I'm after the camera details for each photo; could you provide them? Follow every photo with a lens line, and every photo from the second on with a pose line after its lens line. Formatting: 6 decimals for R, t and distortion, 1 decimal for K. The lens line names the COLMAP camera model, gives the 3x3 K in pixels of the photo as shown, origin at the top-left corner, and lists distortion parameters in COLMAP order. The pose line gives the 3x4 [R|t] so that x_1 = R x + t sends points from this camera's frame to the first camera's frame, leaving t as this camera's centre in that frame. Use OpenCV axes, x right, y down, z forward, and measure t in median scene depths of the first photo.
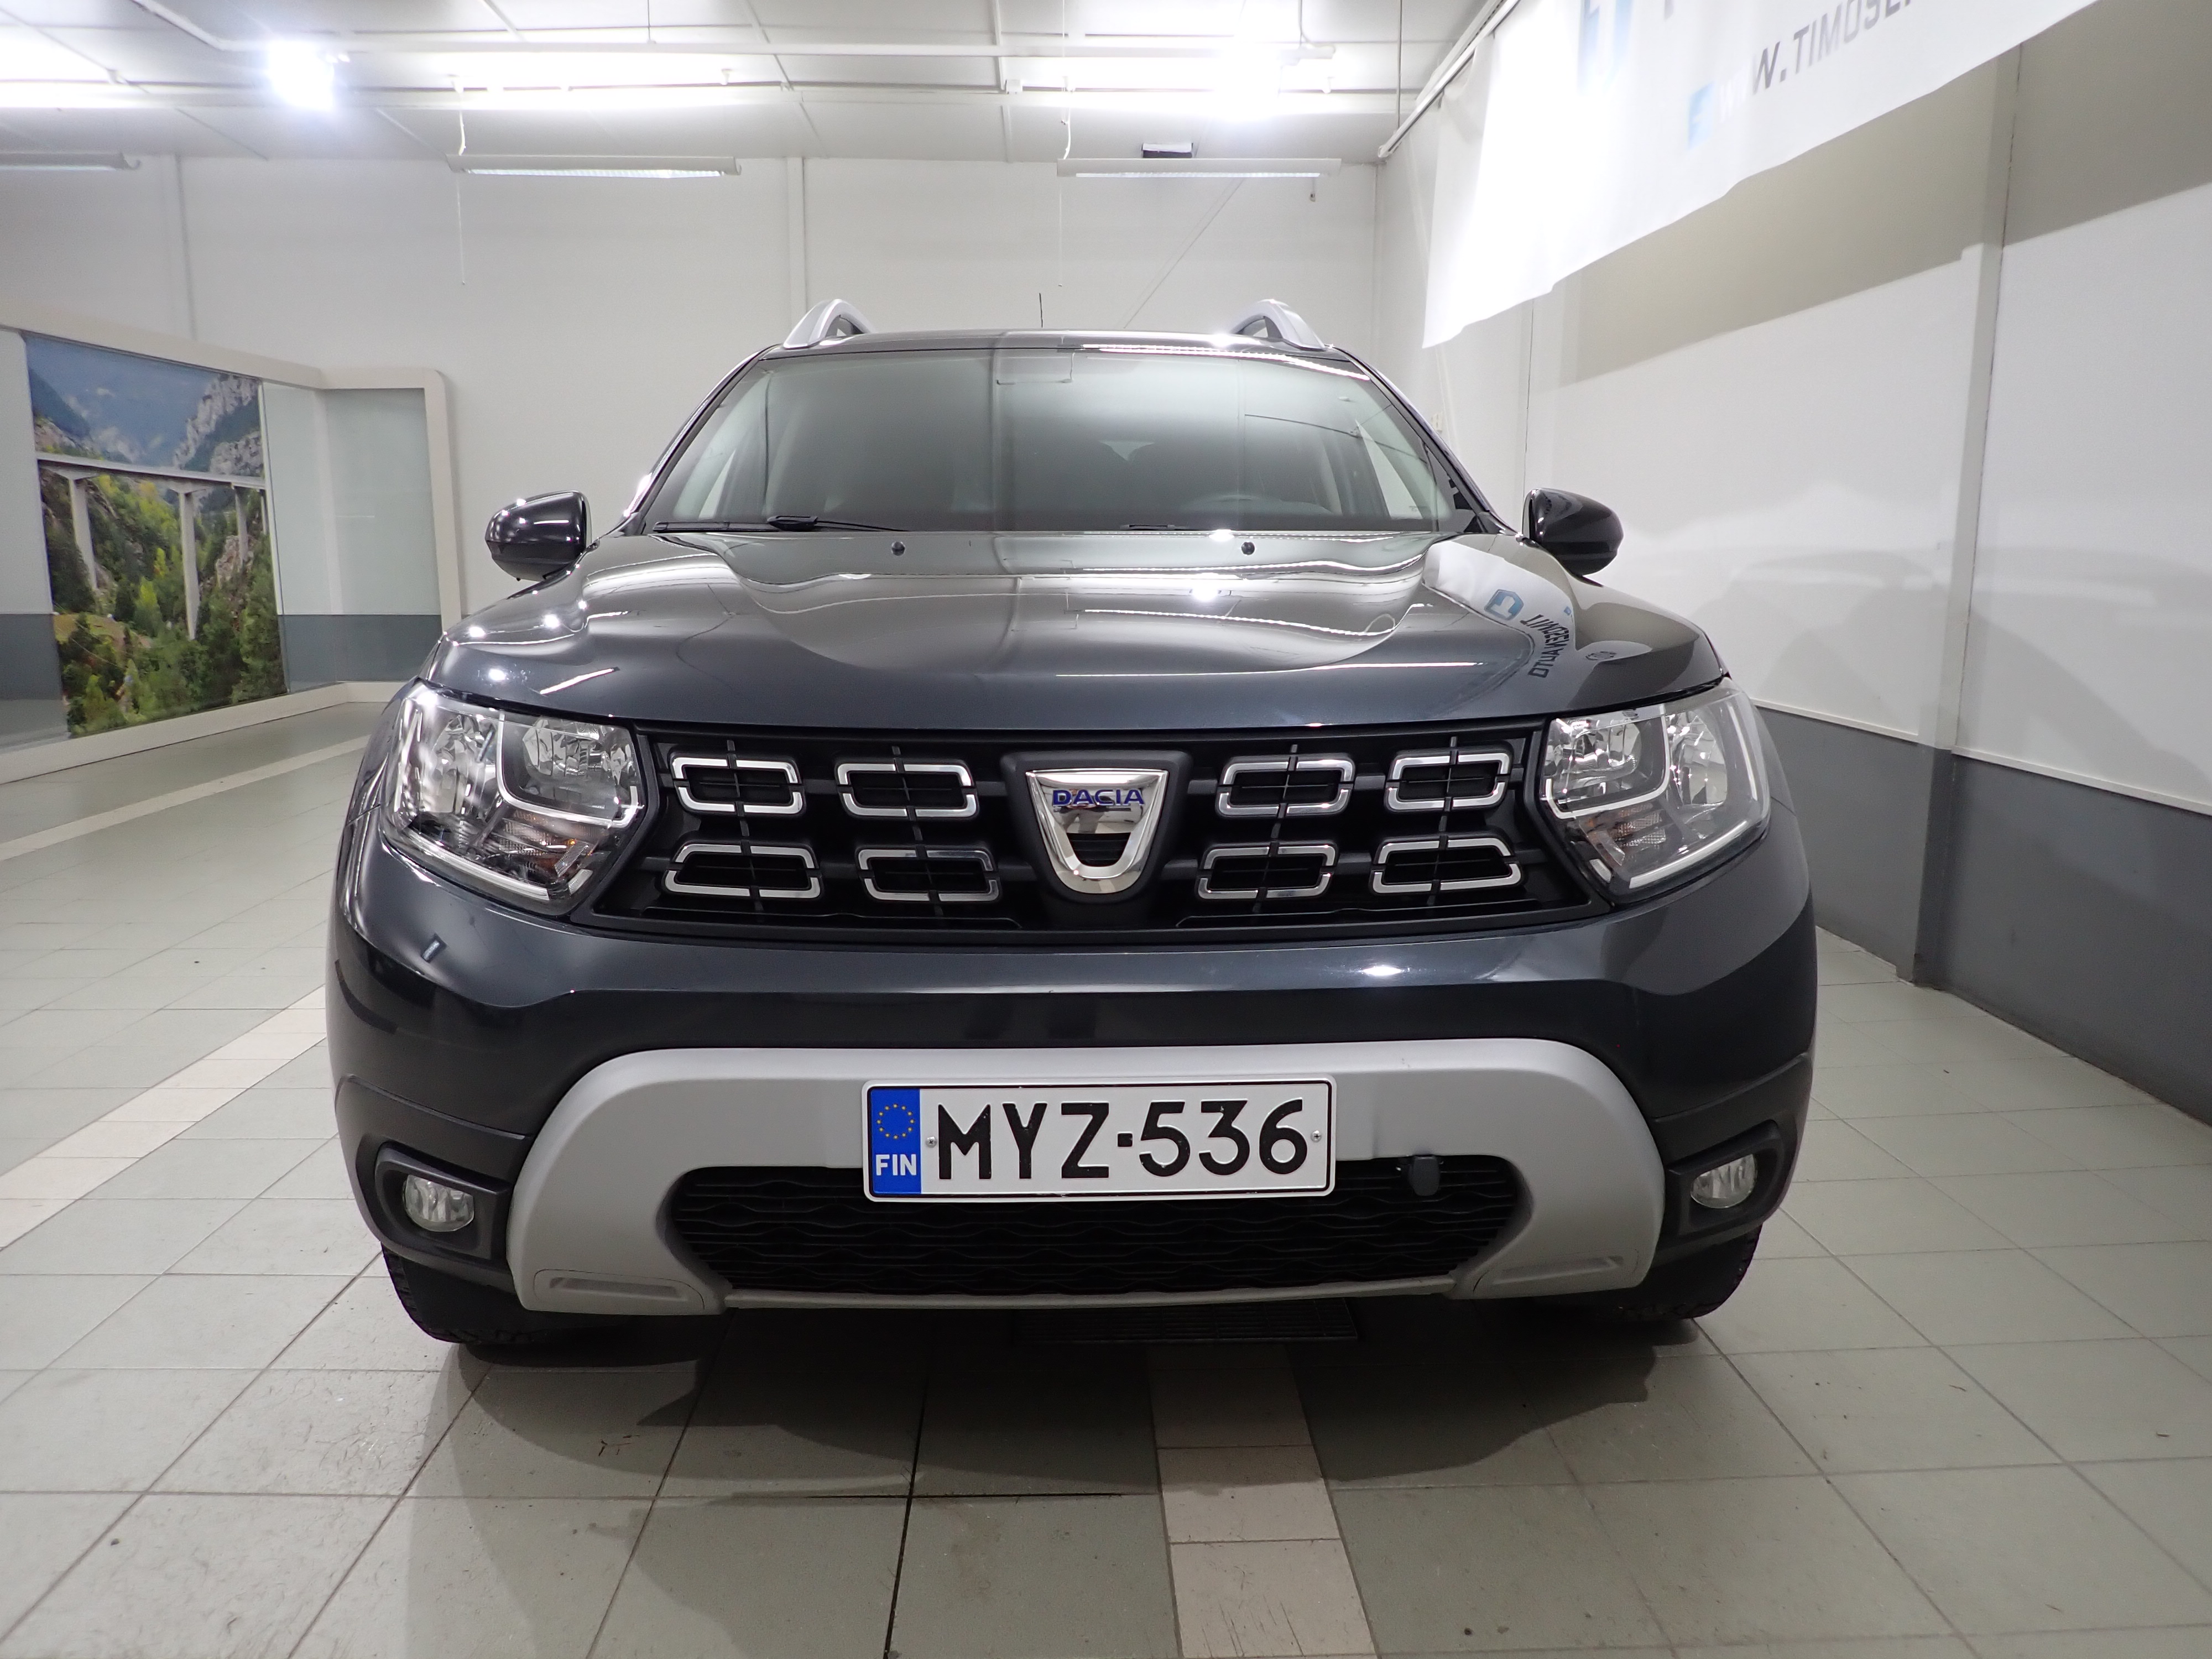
lens RADIAL K [[1633.8, 0, 1107.4], [0, 1633.8, 828.2], [0, 0, 1]] dist [-0.009403, 0.002612]
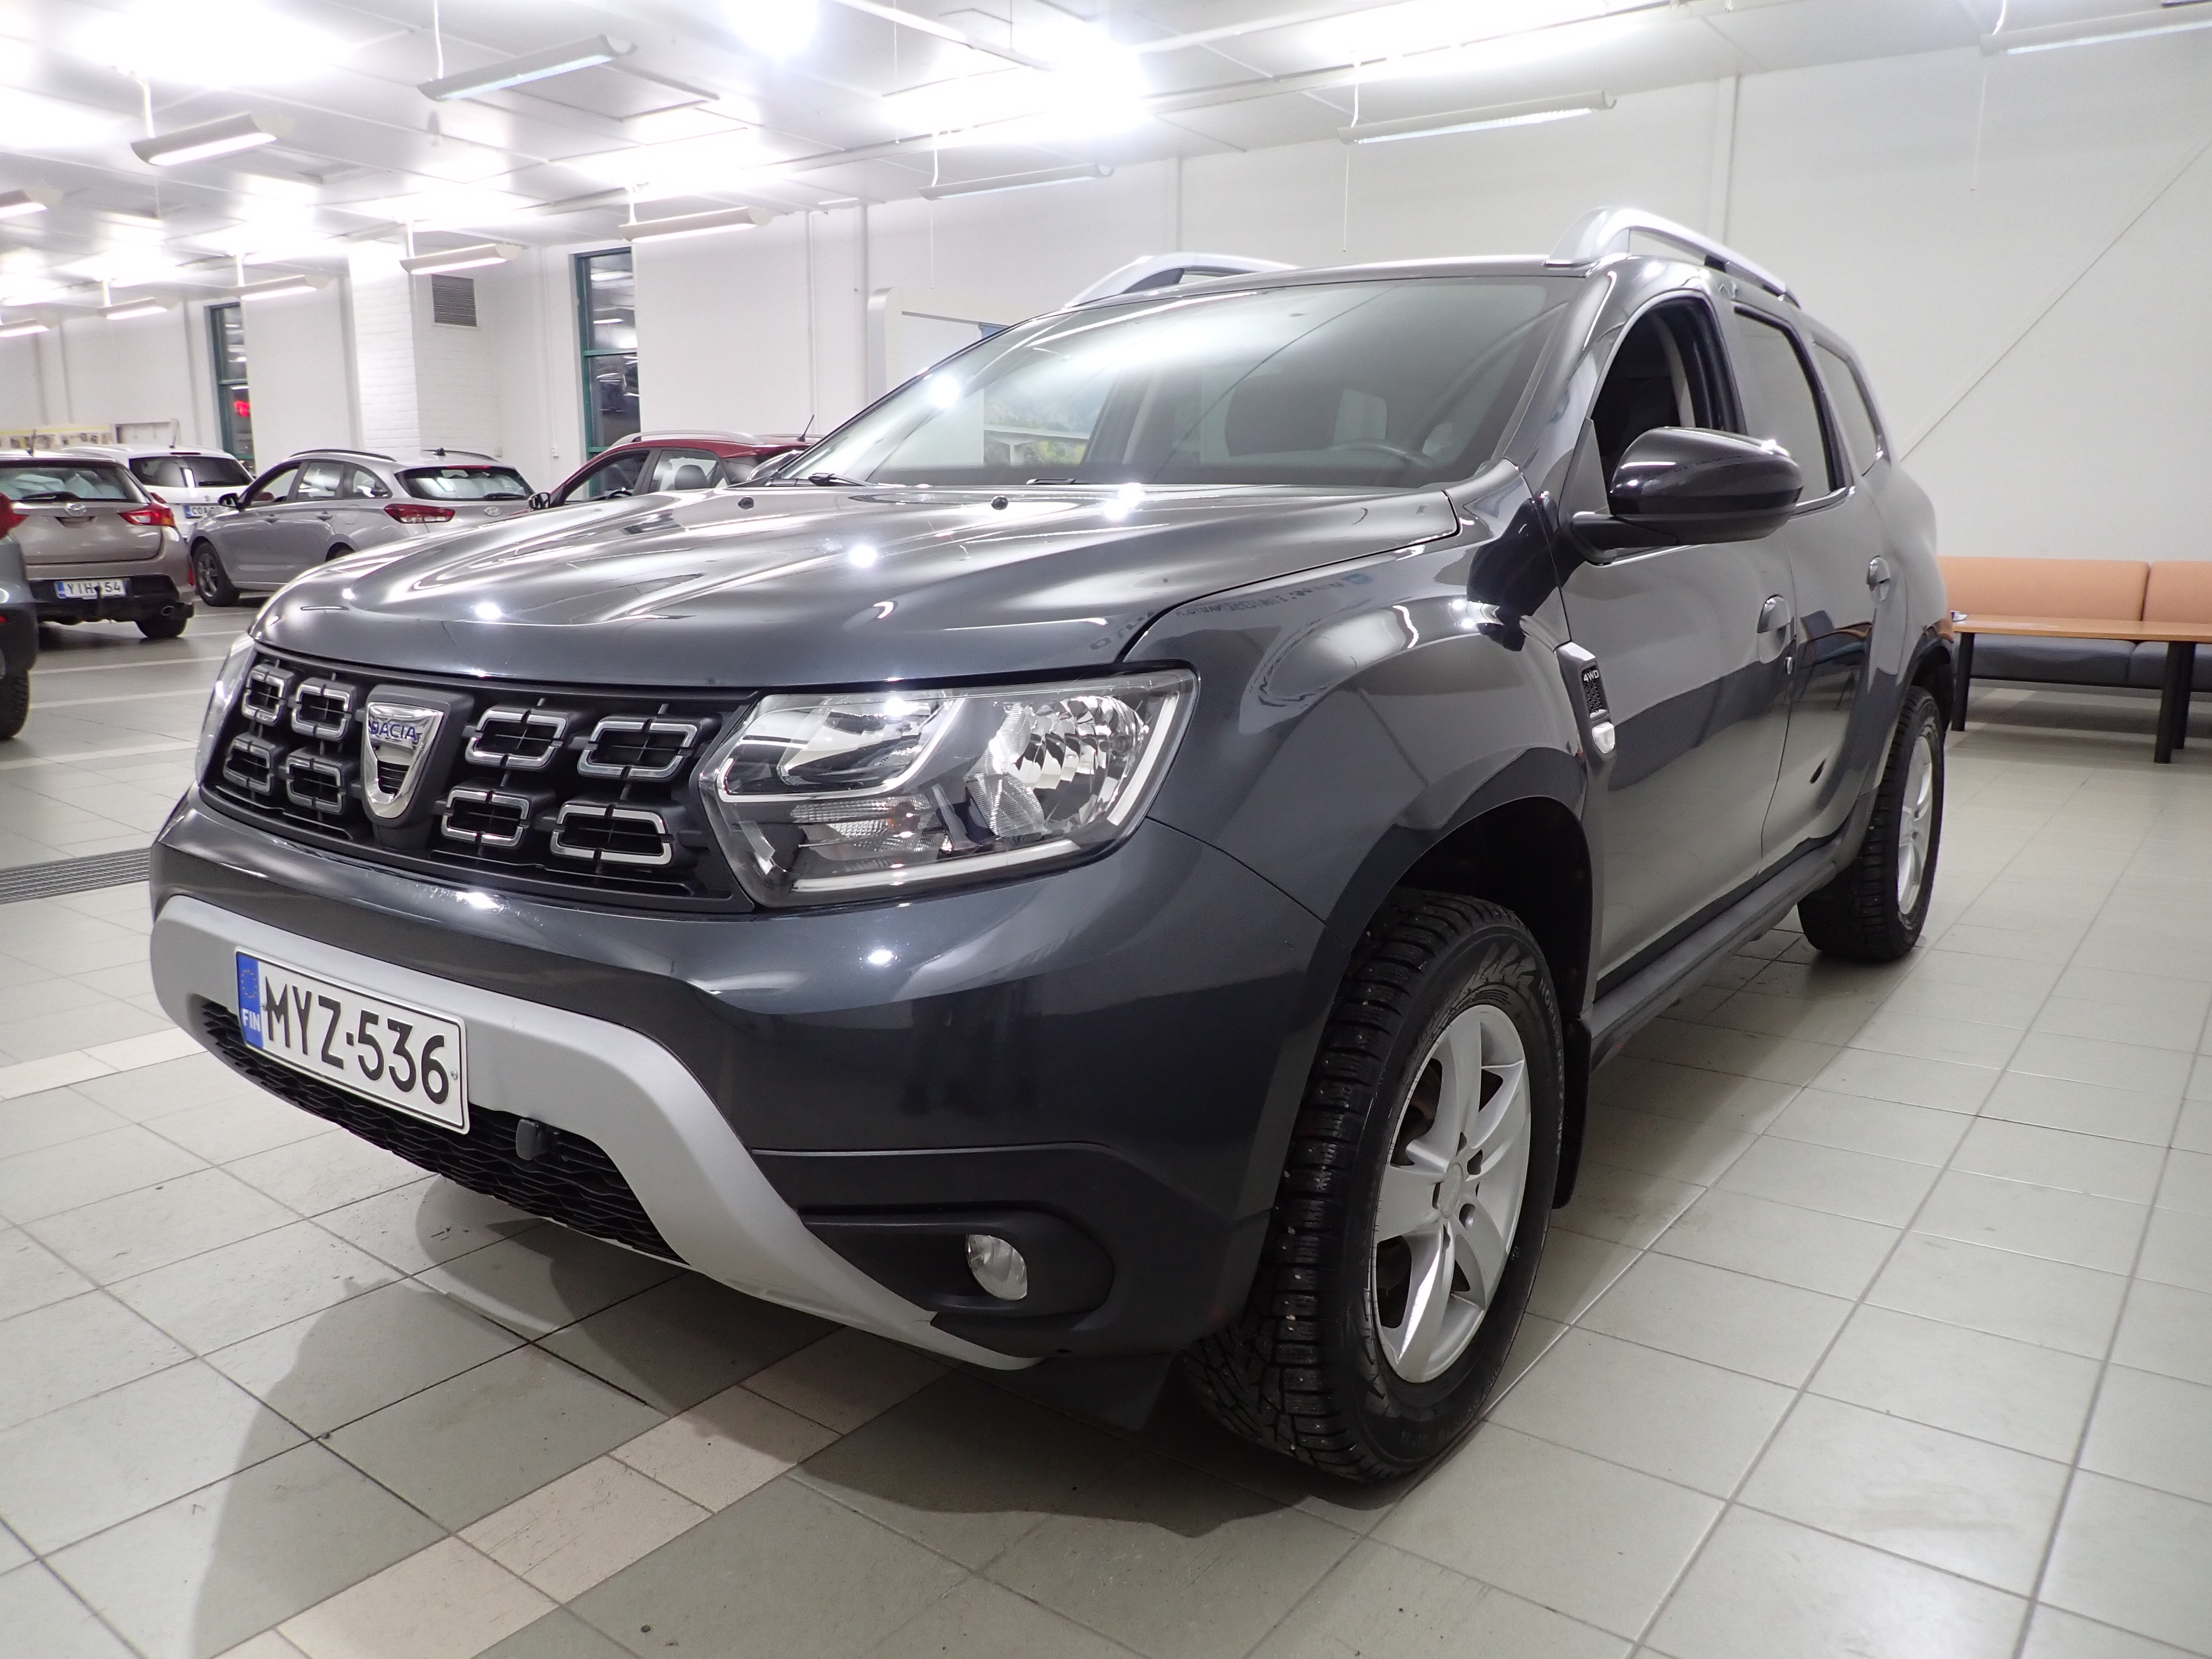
lens RADIAL K [[1633.8, 0, 1096.3], [0, 1633.8, 849.4], [0, 0, 1]] dist [-0.009403, 0.002612]
pose [[0.775232, 0.133030, -0.617510, 1.024485], [-0.109702, 0.991071, 0.075784, -0.072939], [0.622078, 0.008992, 0.782904, 0.427142]]
